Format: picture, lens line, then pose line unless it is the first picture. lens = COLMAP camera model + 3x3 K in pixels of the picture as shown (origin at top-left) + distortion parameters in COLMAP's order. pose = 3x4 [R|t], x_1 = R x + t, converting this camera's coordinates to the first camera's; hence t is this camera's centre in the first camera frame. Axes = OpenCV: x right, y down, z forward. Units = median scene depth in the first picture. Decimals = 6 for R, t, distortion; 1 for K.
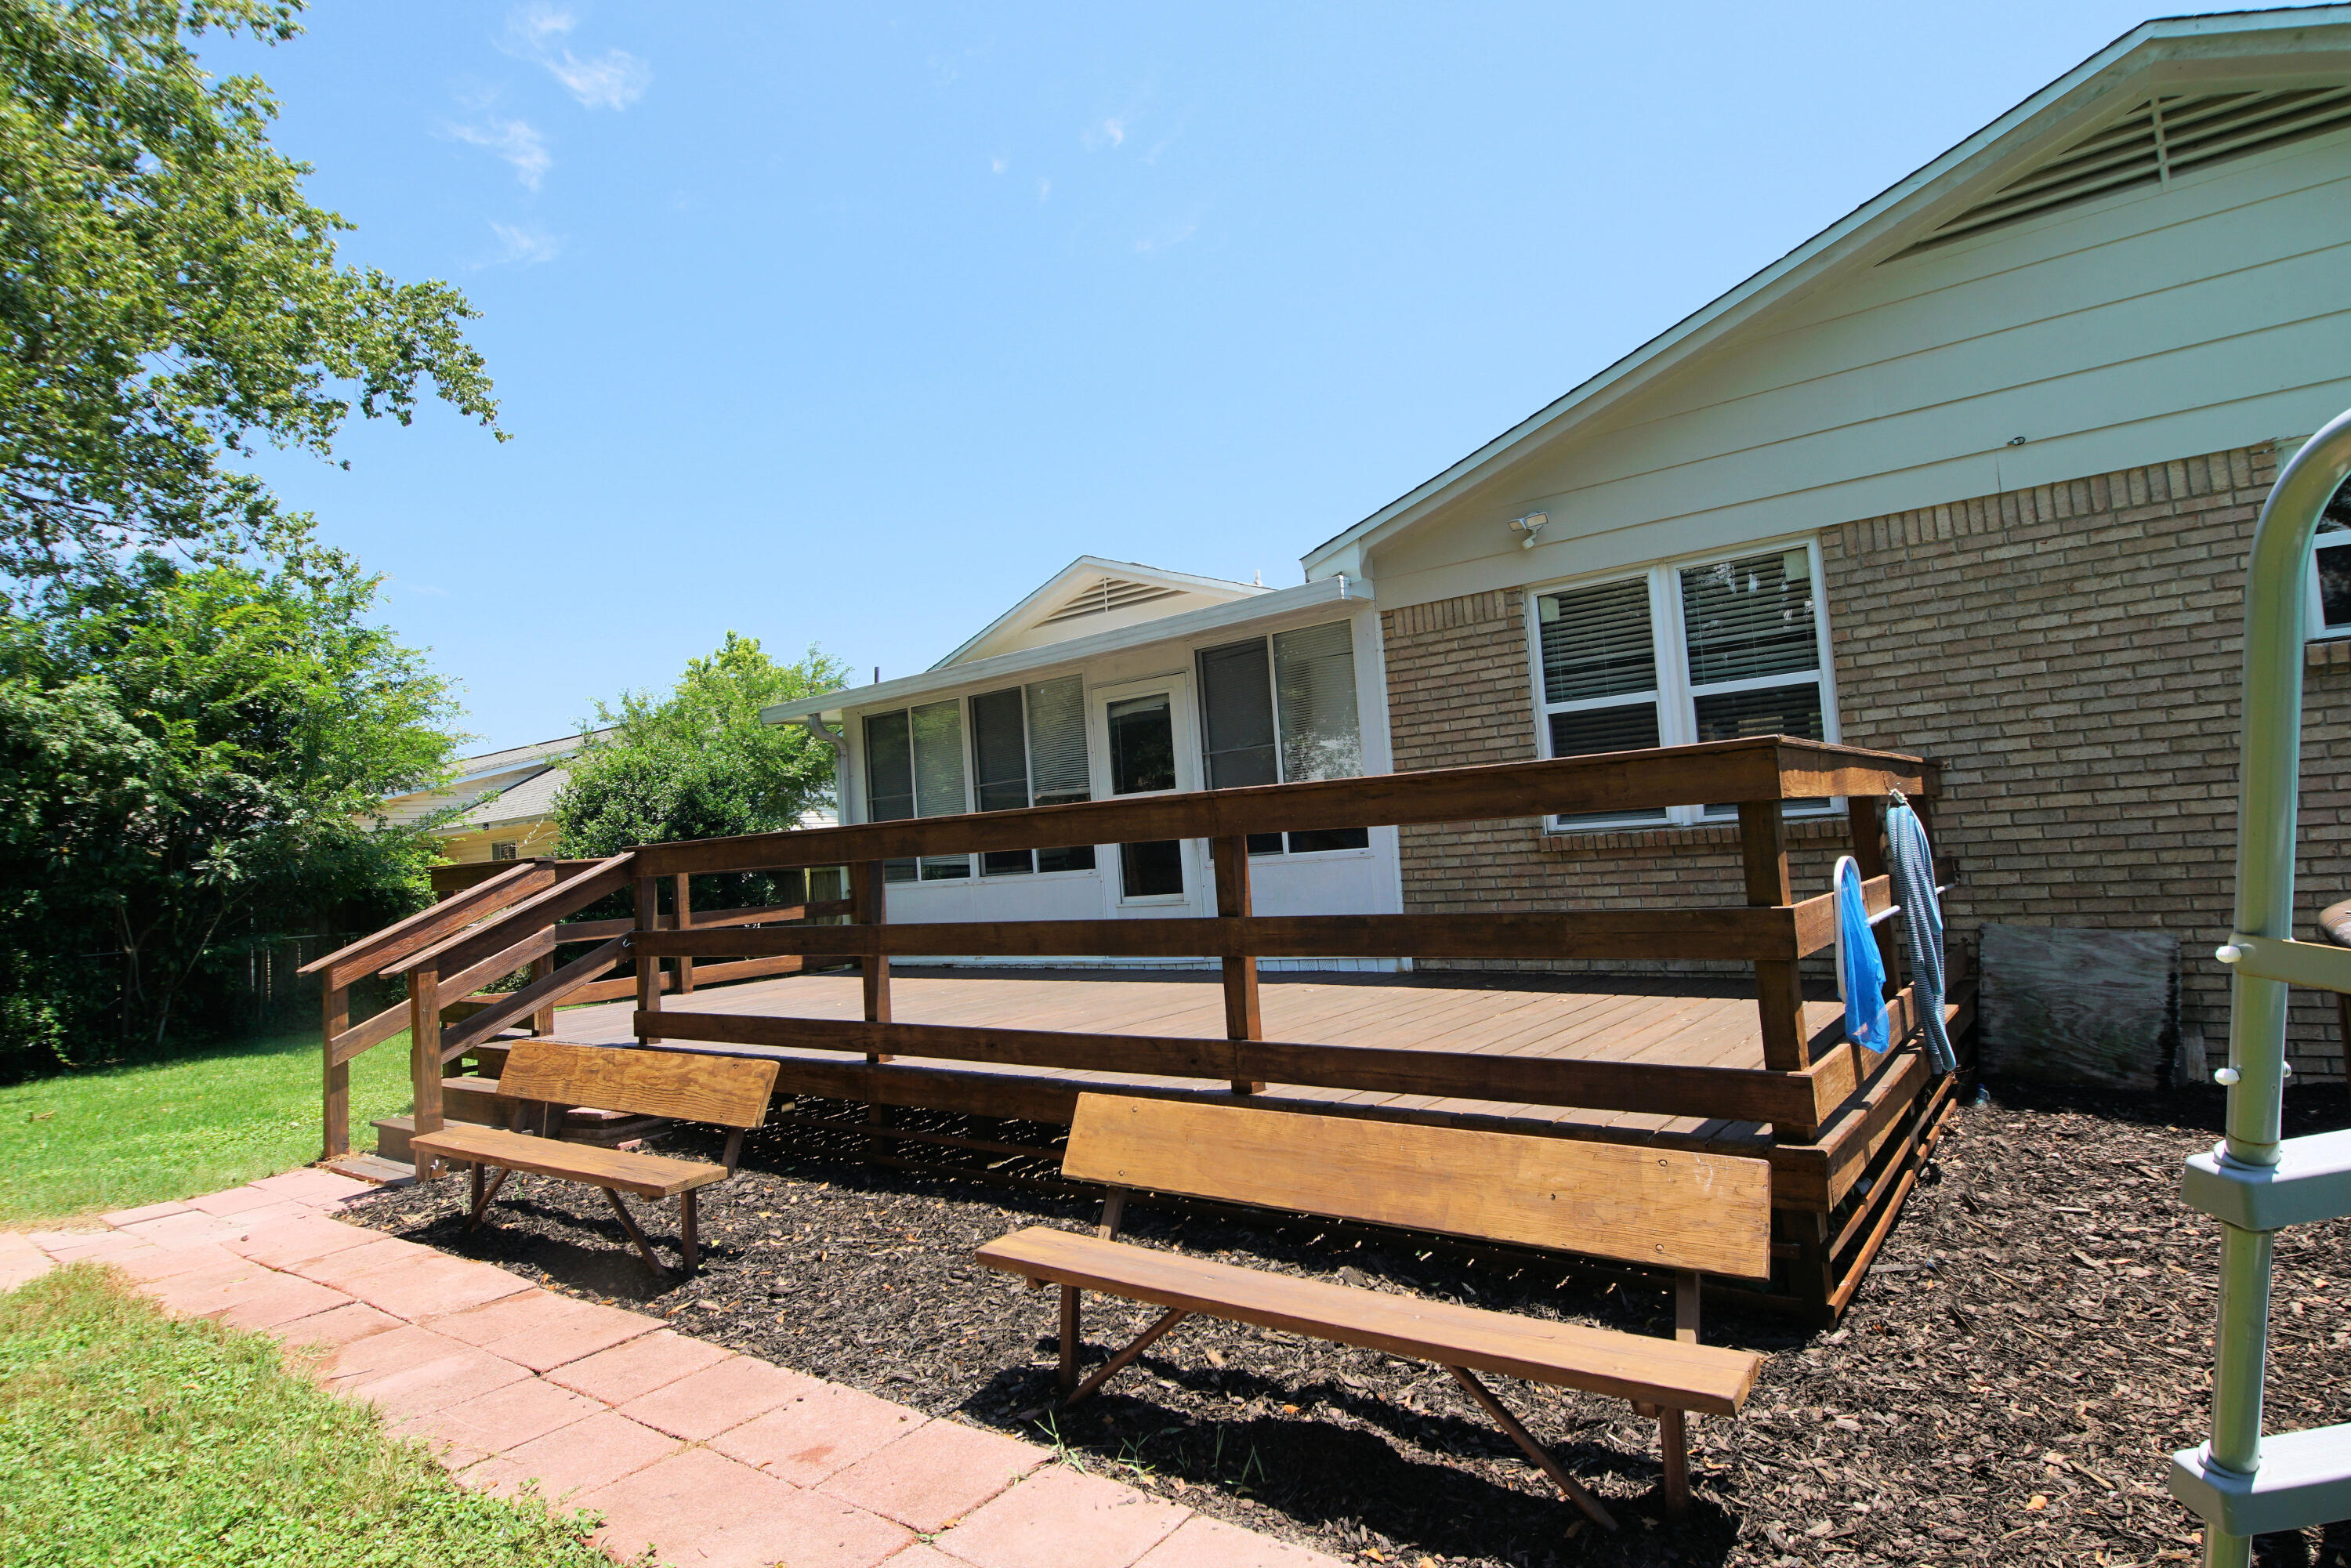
lens RADIAL K [[1265.1, 0, 1138.1], [0, 1265.1, 757.2], [0, 0, 1]] dist [0.024411, -0.027041]
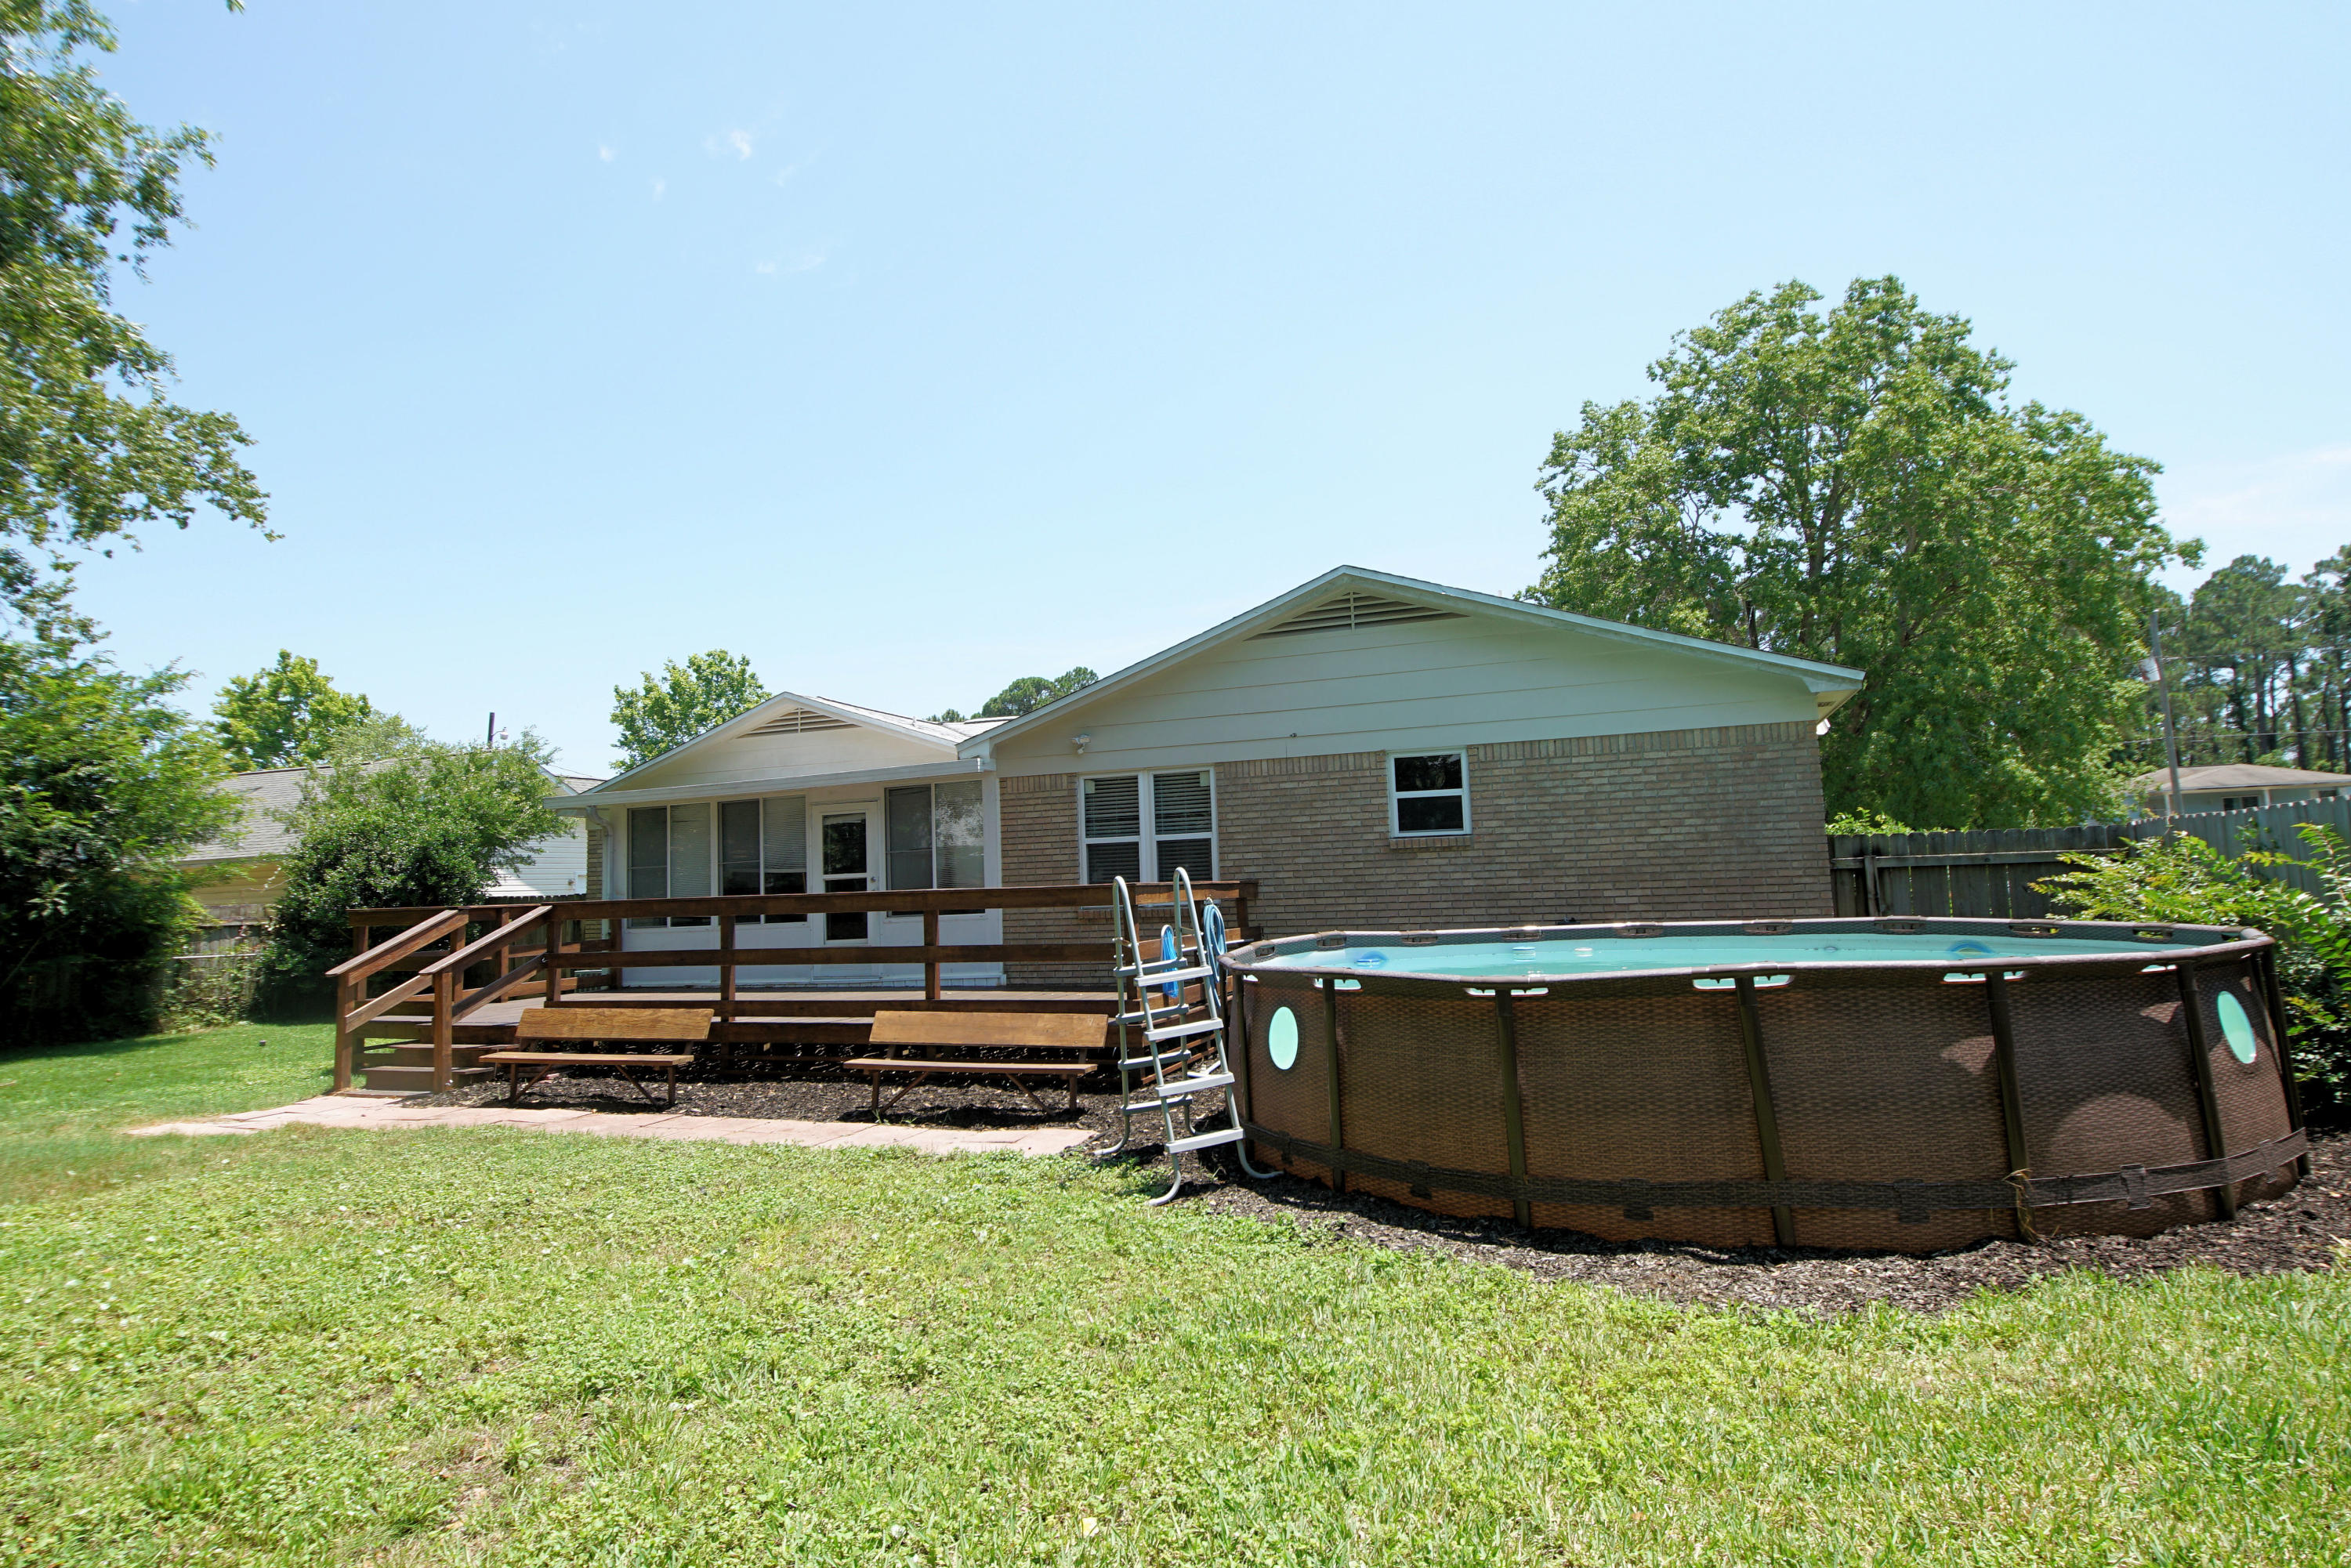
lens RADIAL K [[1265.1, 0, 1162.7], [0, 1265.1, 795.3], [0, 0, 1]] dist [0.024411, -0.027041]
pose [[0.944888, 0.056351, 0.322509, -0.160237], [-0.051629, 0.998397, -0.023182, -0.064176], [-0.323298, 0.005254, 0.946283, -0.739150]]
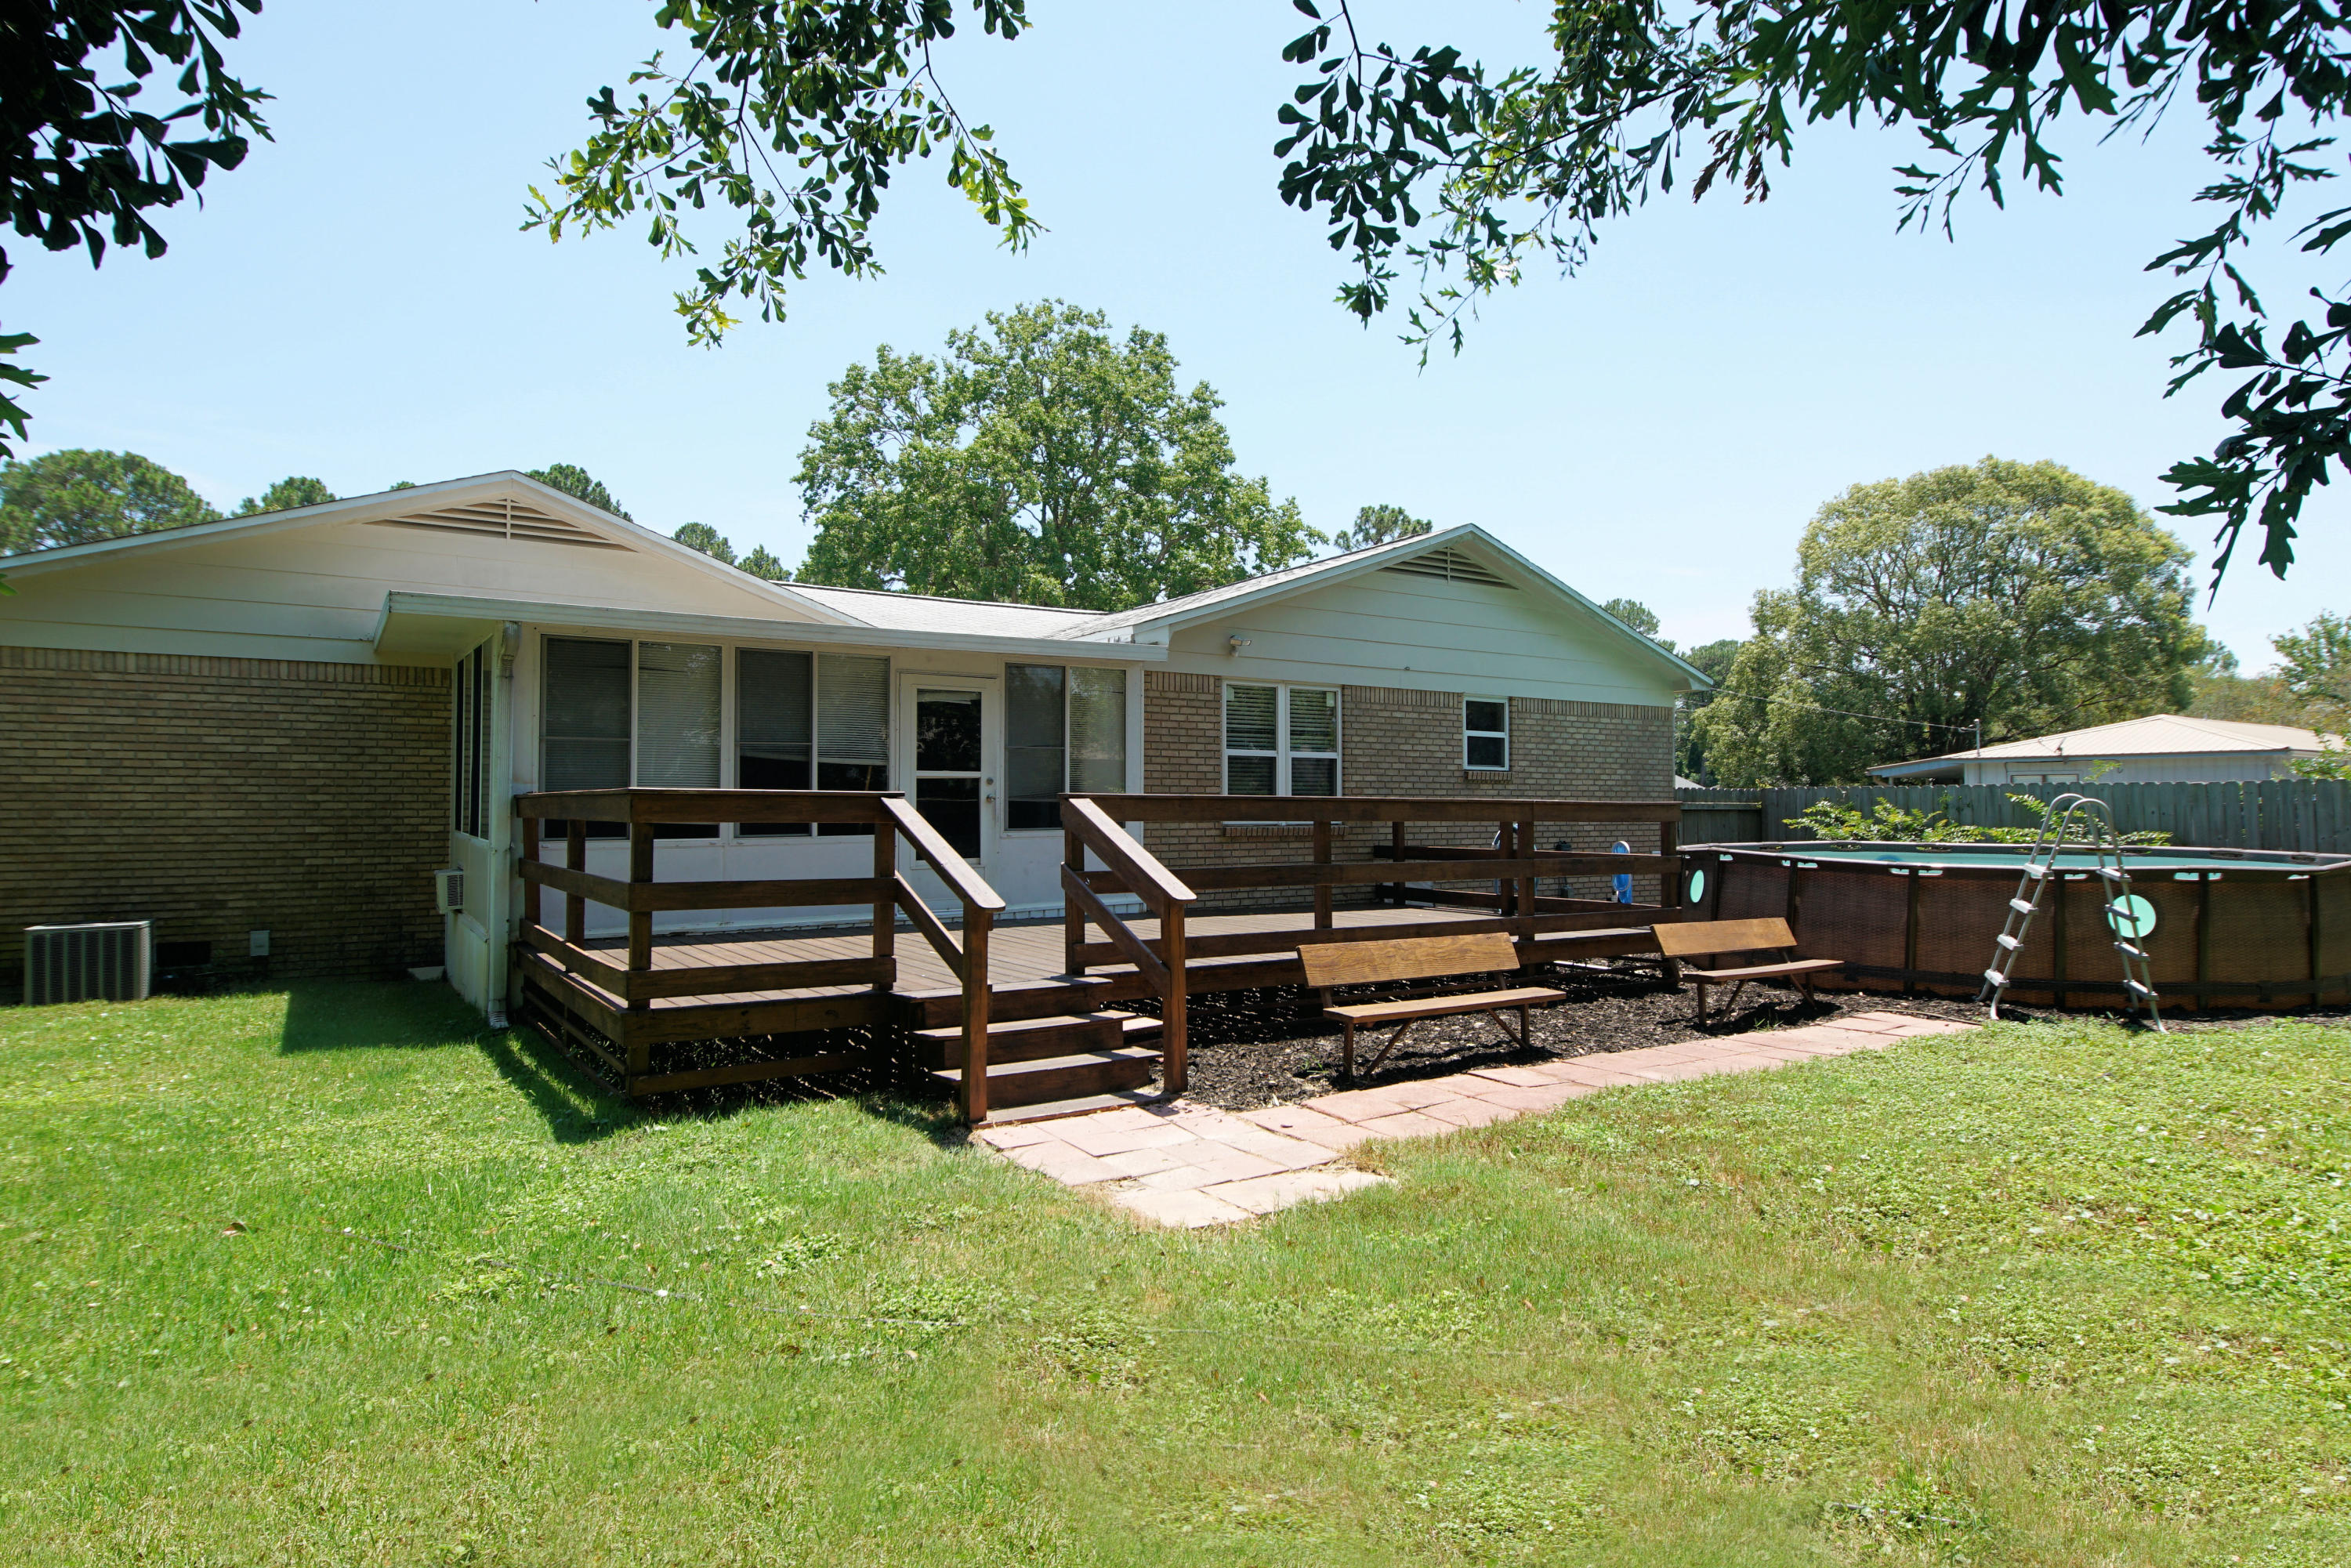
lens RADIAL K [[1265.1, 0, 1168.1], [0, 1265.1, 782.0], [0, 0, 1]] dist [0.024411, -0.027041]
pose [[0.305339, 0.086419, 0.948314, -1.225765], [-0.093640, 0.993772, -0.060411, 0.104722], [-0.947628, -0.070354, 0.311530, 0.519577]]
